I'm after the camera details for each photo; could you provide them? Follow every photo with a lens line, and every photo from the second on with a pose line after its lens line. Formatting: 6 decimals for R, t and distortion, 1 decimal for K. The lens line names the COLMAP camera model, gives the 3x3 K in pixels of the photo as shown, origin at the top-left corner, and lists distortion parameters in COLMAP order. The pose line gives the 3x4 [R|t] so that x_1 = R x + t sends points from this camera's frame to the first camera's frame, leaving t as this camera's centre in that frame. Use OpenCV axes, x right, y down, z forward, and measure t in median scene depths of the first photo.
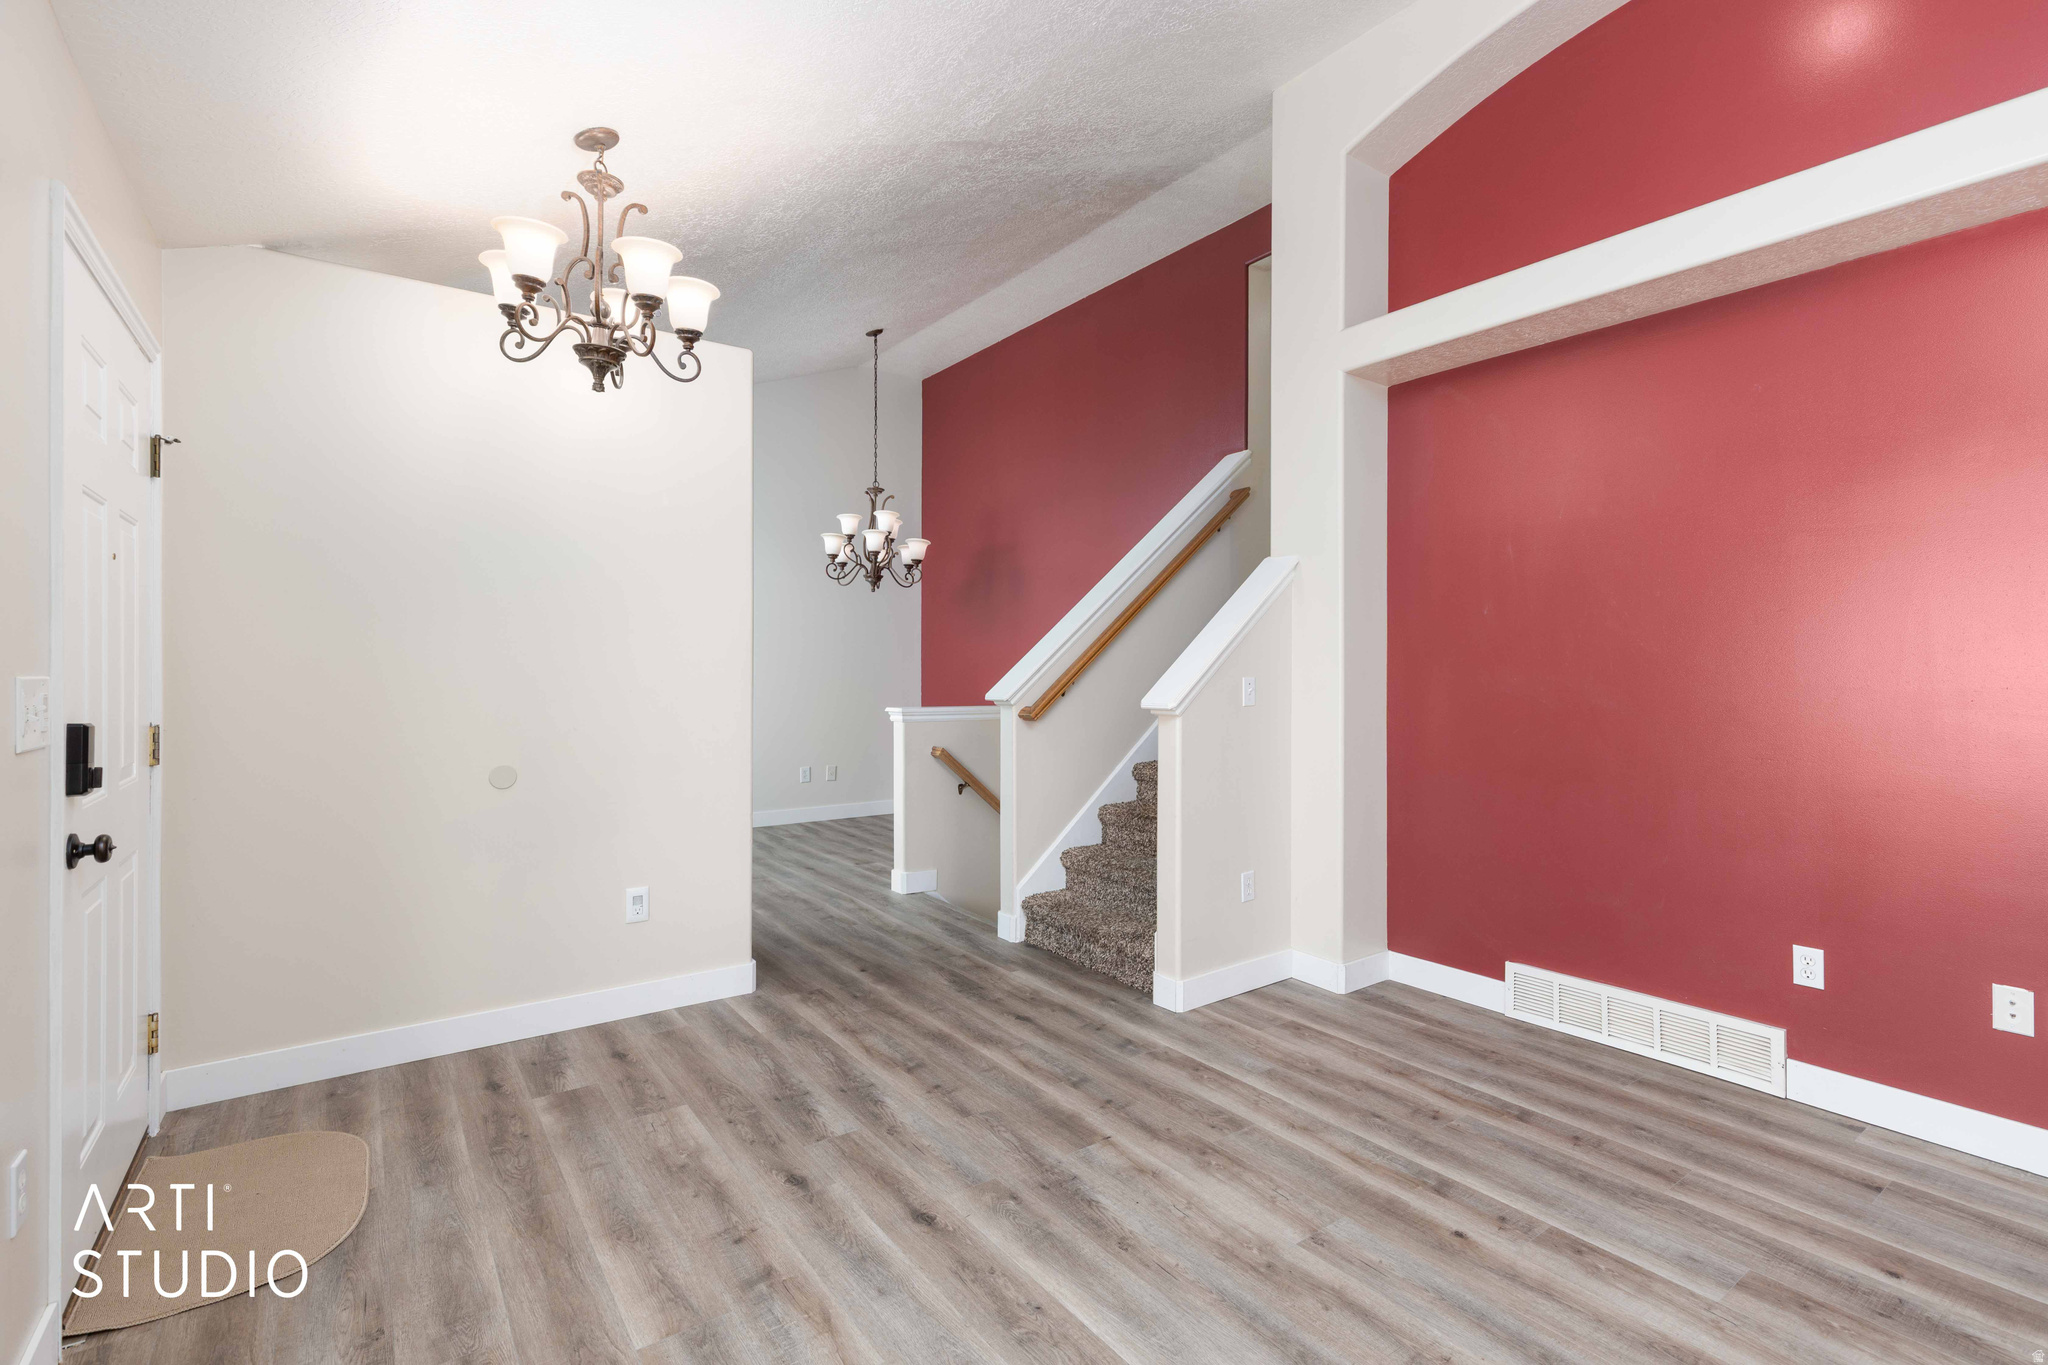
lens RADIAL K [[920.1, 0, 1021.9], [0, 920.1, 672.8], [0, 0, 1]] dist [0.005945, -0.000210]
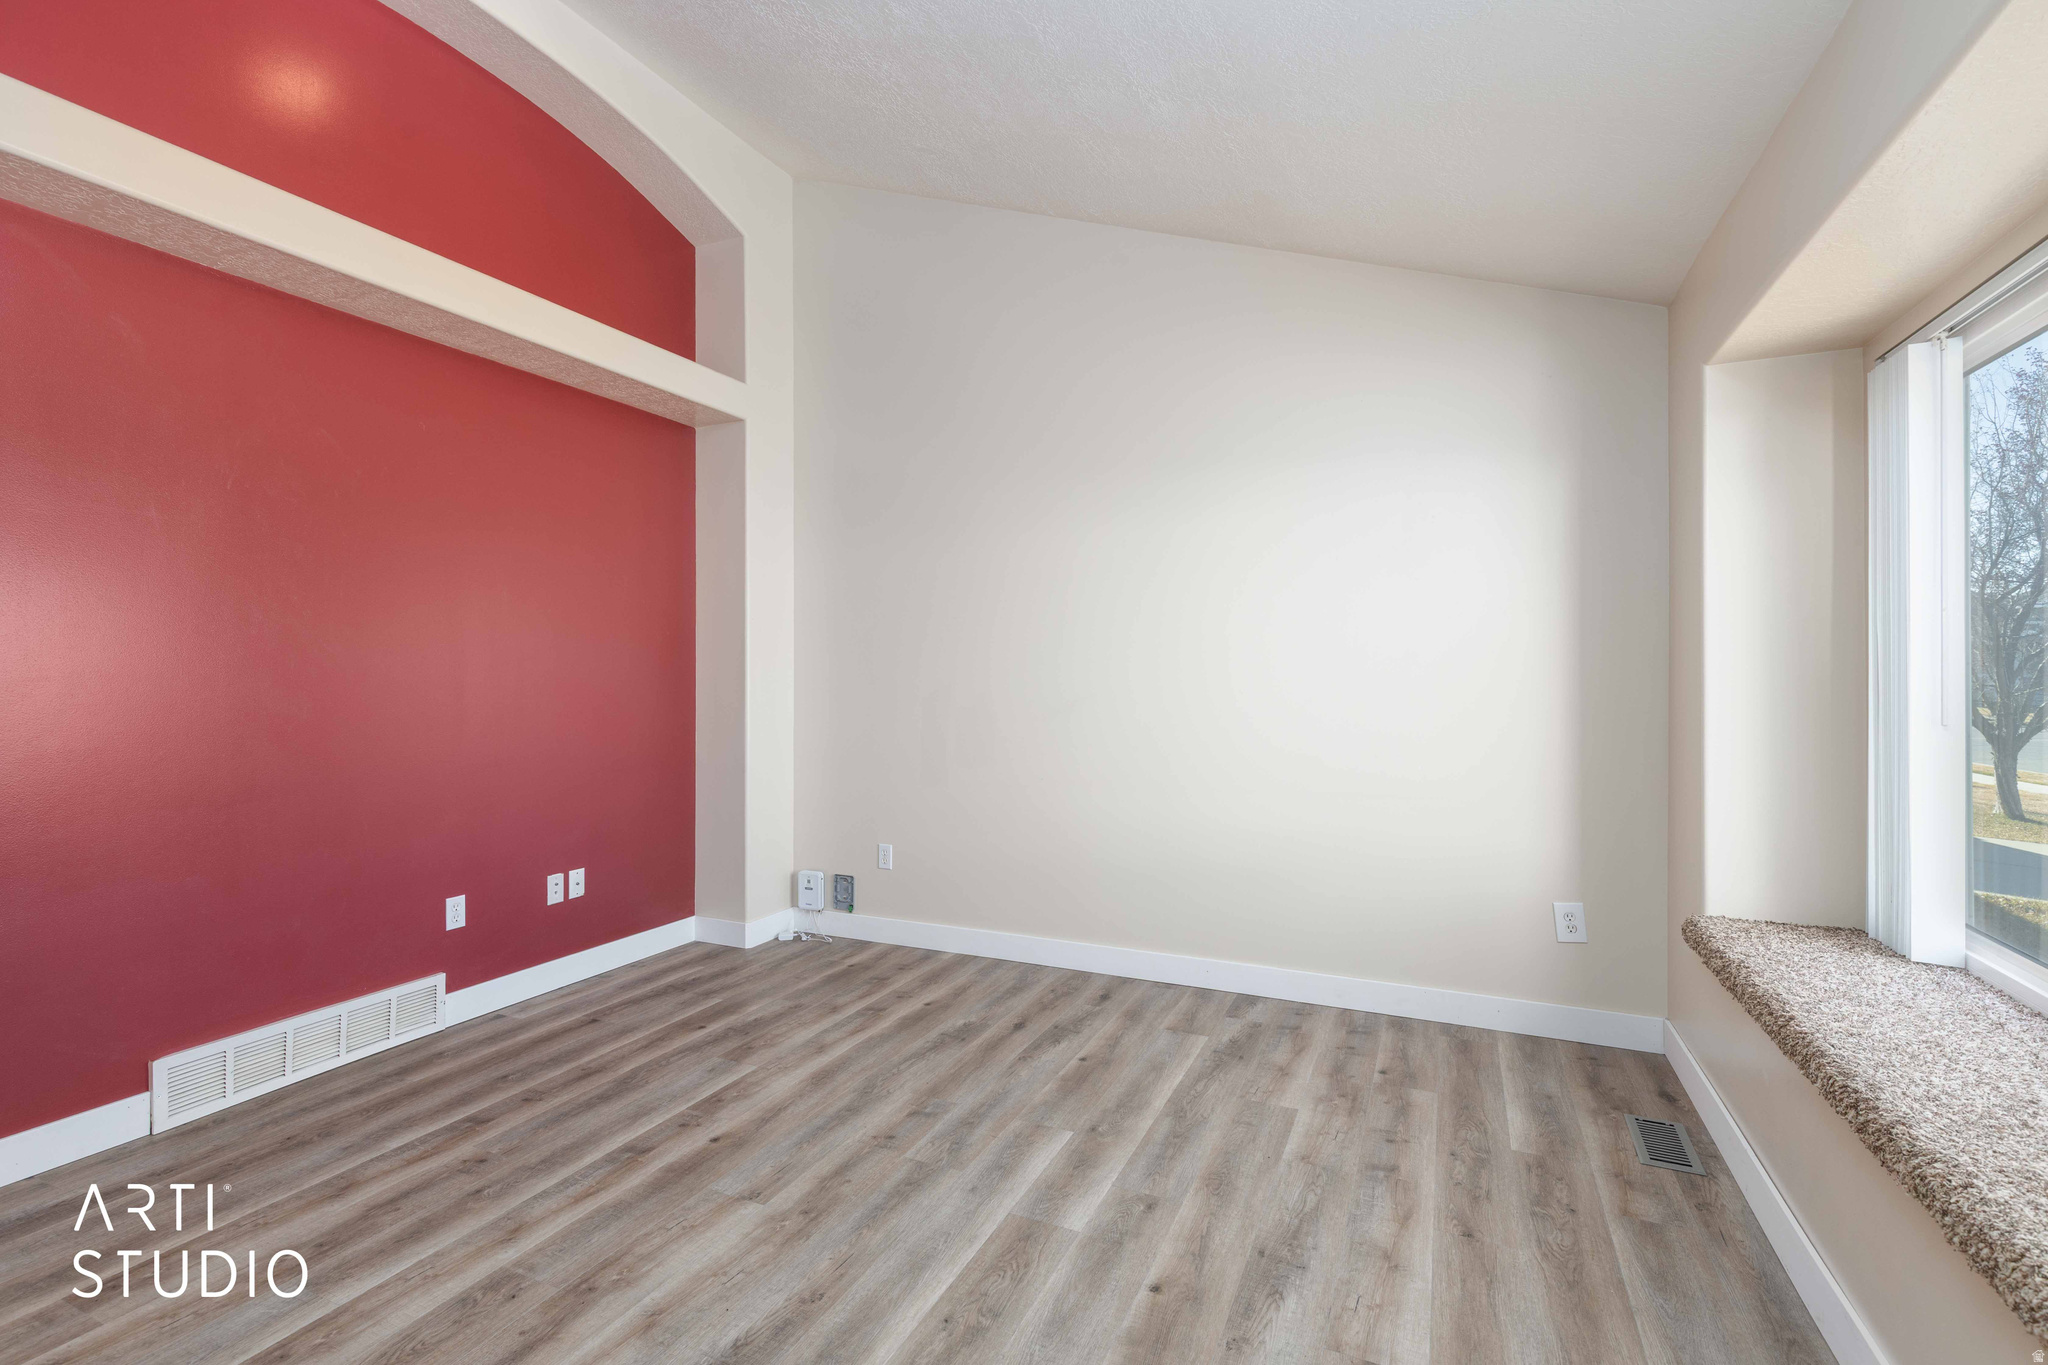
lens RADIAL K [[920.1, 0, 1015.8], [0, 920.1, 680.5], [0, 0, 1]] dist [0.005945, -0.000210]
pose [[-0.479983, -0.009094, 0.877231, -0.653792], [0.001711, 0.999935, 0.011302, -0.004219], [-0.877276, 0.006926, -0.479936, 1.047986]]
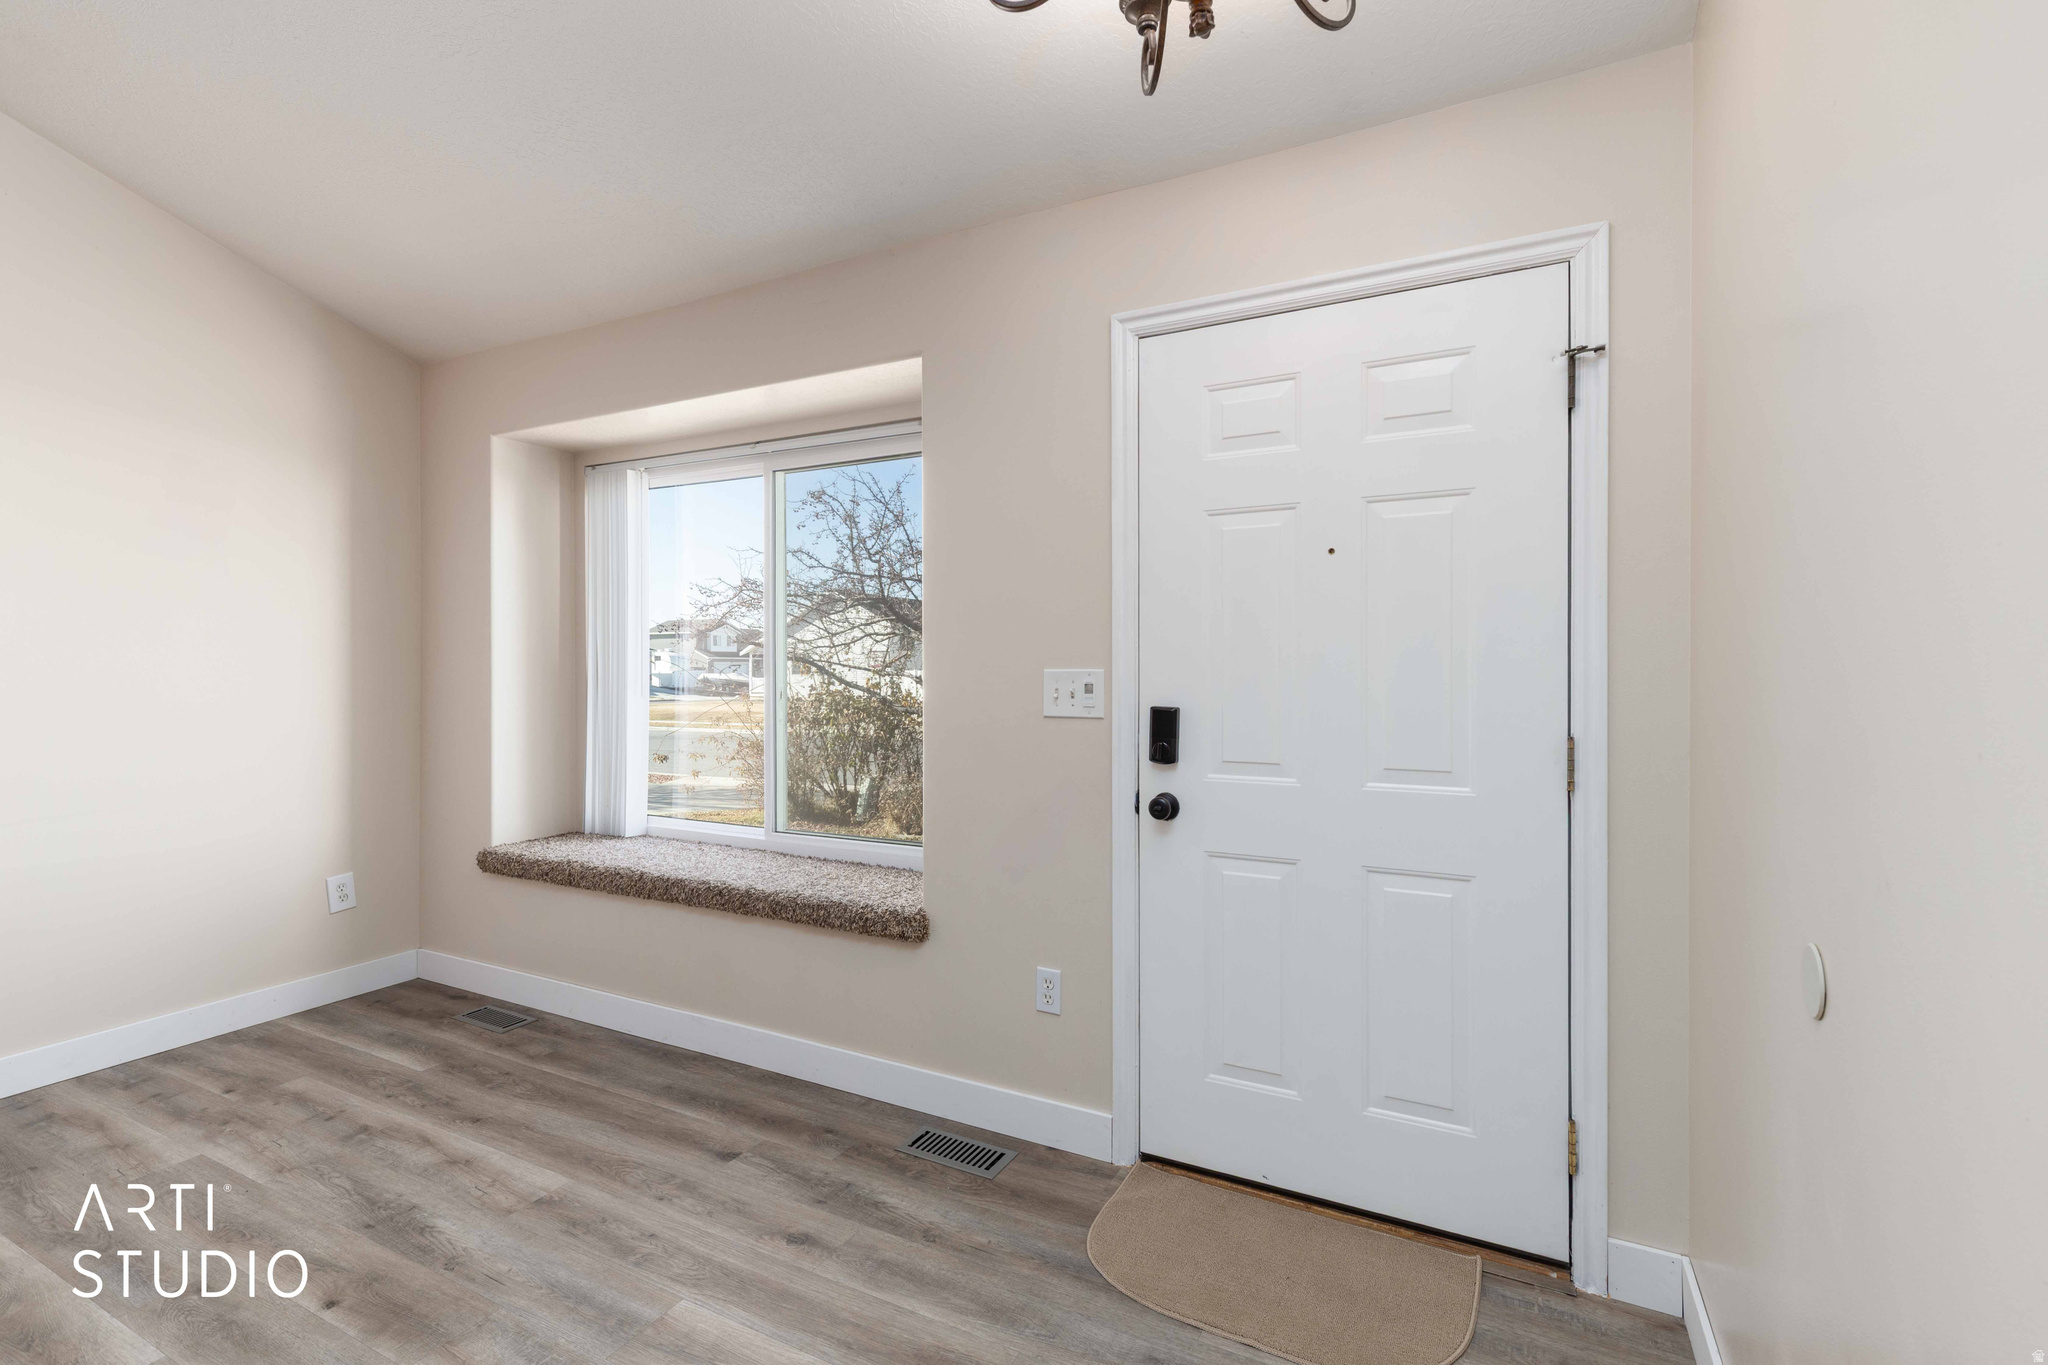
lens RADIAL K [[920.1, 0, 1026.6], [0, 920.1, 700.1], [0, 0, 1]] dist [0.005945, -0.000210]
pose [[-0.896520, 0.011551, -0.442853, -0.215576], [-0.004397, 0.999379, 0.034970, 0.001941], [0.442982, 0.033298, -0.895912, 1.470953]]
